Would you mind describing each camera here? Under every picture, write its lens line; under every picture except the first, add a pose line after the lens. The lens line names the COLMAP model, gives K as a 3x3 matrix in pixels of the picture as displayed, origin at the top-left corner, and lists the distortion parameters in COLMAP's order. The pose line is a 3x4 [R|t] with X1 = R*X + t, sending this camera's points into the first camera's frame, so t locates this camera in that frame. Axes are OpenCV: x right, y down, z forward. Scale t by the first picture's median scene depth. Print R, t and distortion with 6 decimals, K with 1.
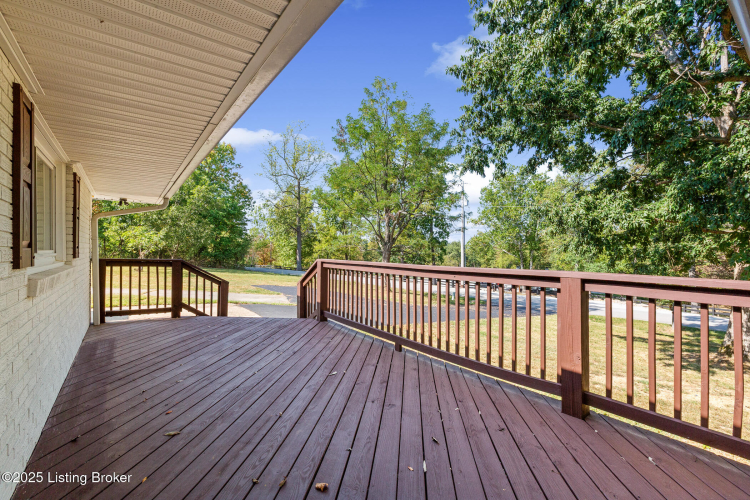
lens RADIAL K [[339.1, 0, 376.5], [0, 339.1, 247.3], [0, 0, 1]] dist [-0.000382, 0.000881]
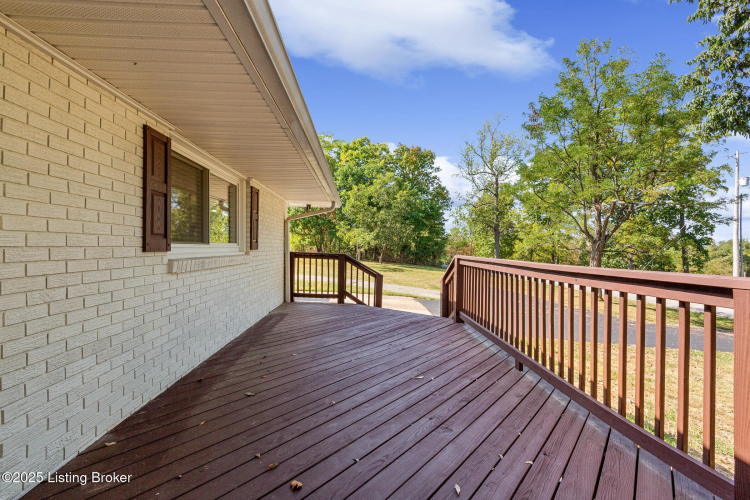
lens RADIAL K [[339.1, 0, 376.5], [0, 339.1, 247.3], [0, 0, 1]] dist [-0.000382, 0.000881]
pose [[0.827178, 0.004845, -0.561919, 0.154565], [-0.004355, 0.999988, 0.002211, 0.009710], [0.561923, 0.000618, 0.827190, 0.093972]]
